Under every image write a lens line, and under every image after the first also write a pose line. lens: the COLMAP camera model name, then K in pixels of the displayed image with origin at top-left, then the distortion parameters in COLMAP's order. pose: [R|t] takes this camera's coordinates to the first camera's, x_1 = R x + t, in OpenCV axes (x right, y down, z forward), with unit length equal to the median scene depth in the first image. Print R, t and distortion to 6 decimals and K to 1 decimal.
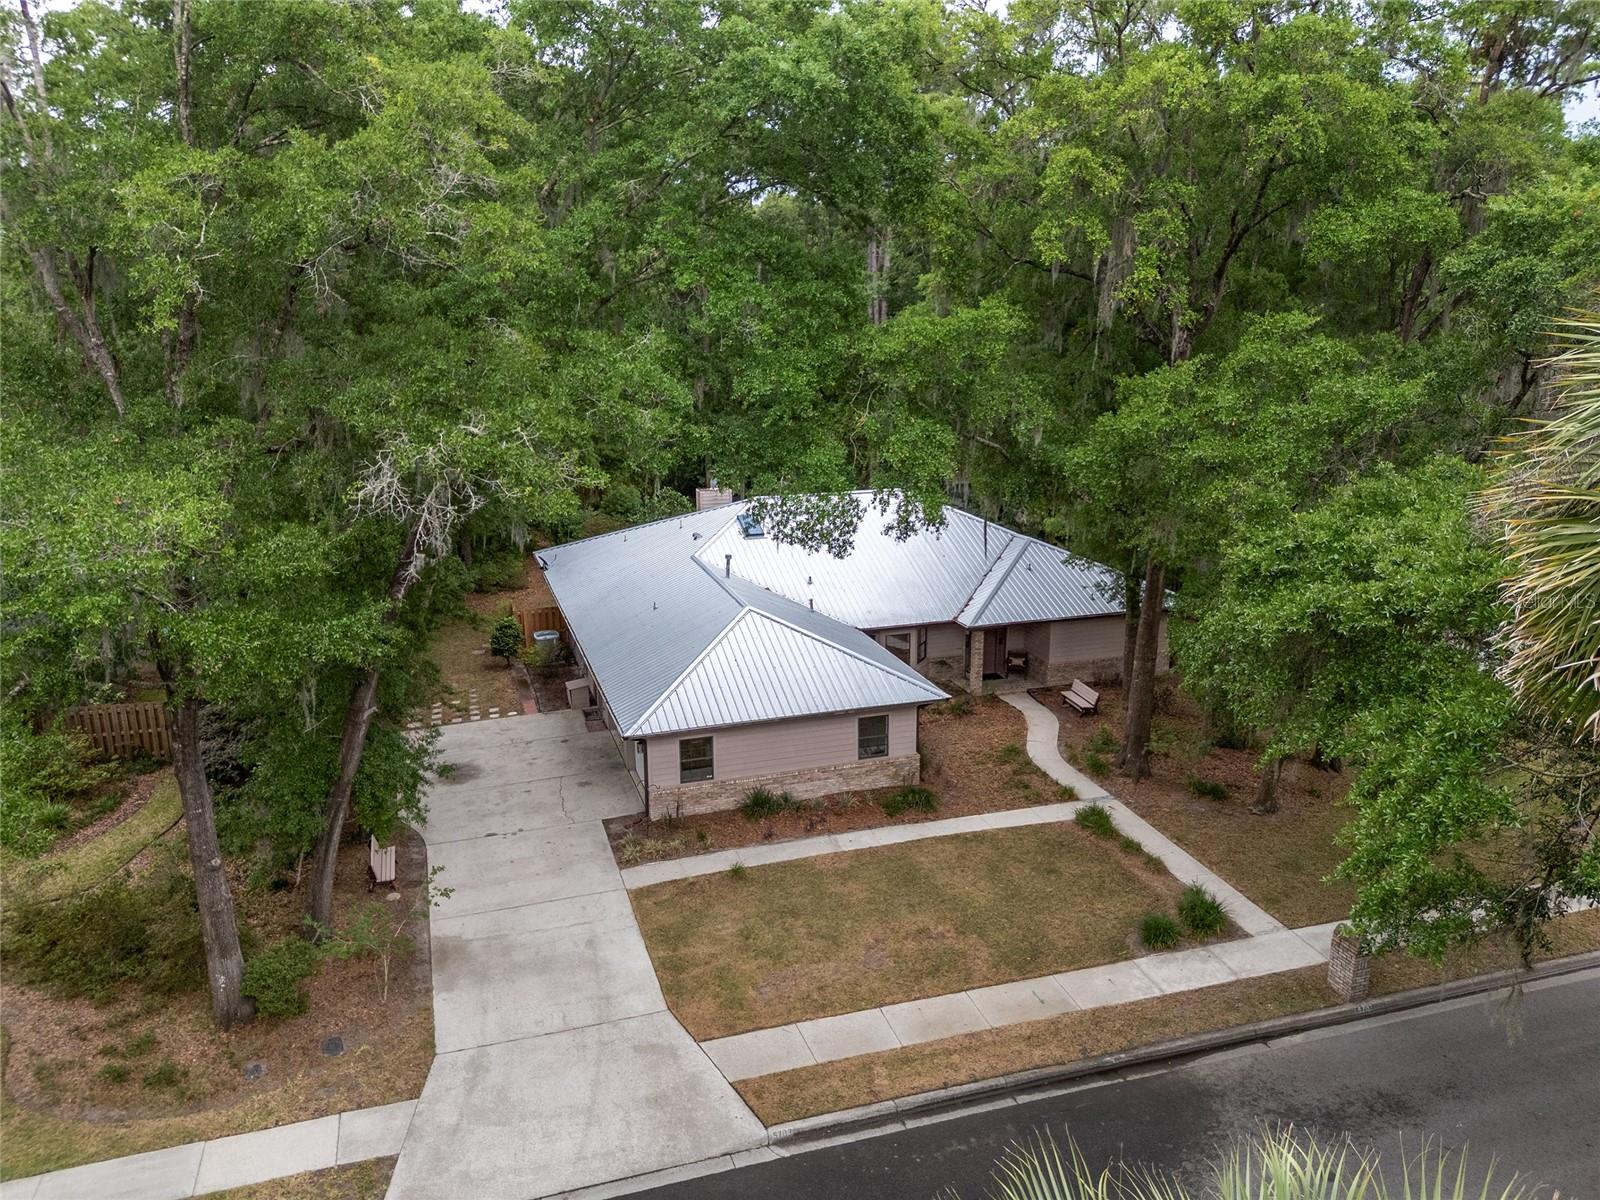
lens RADIAL K [[1120.7, 0, 808.6], [0, 1120.7, 603.8], [0, 0, 1]] dist [0.006516, -0.021914]
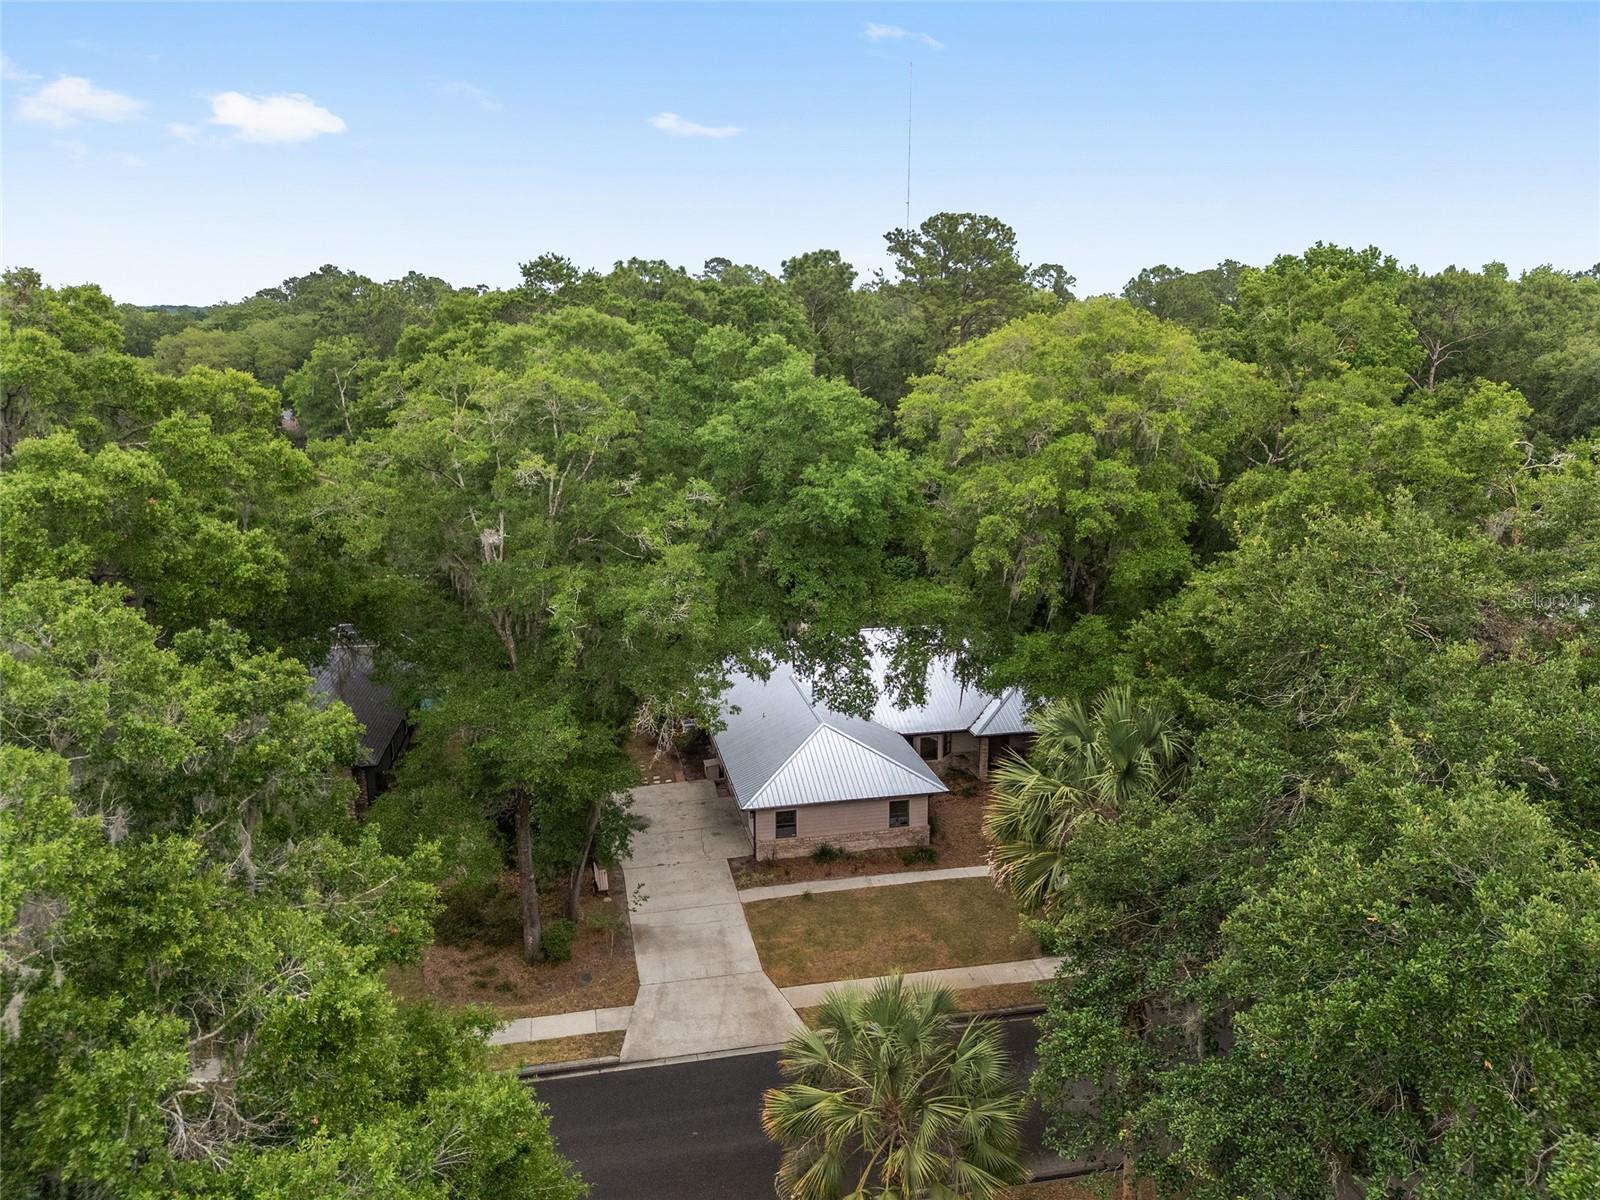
lens RADIAL K [[1120.7, 0, 796.6], [0, 1120.7, 591.3], [0, 0, 1]] dist [0.006516, -0.021914]
pose [[0.993335, 0.023717, -0.112793, 0.099629], [-0.026992, 0.999255, -0.027600, -0.169850], [0.112055, 0.030461, 0.993235, -0.682853]]
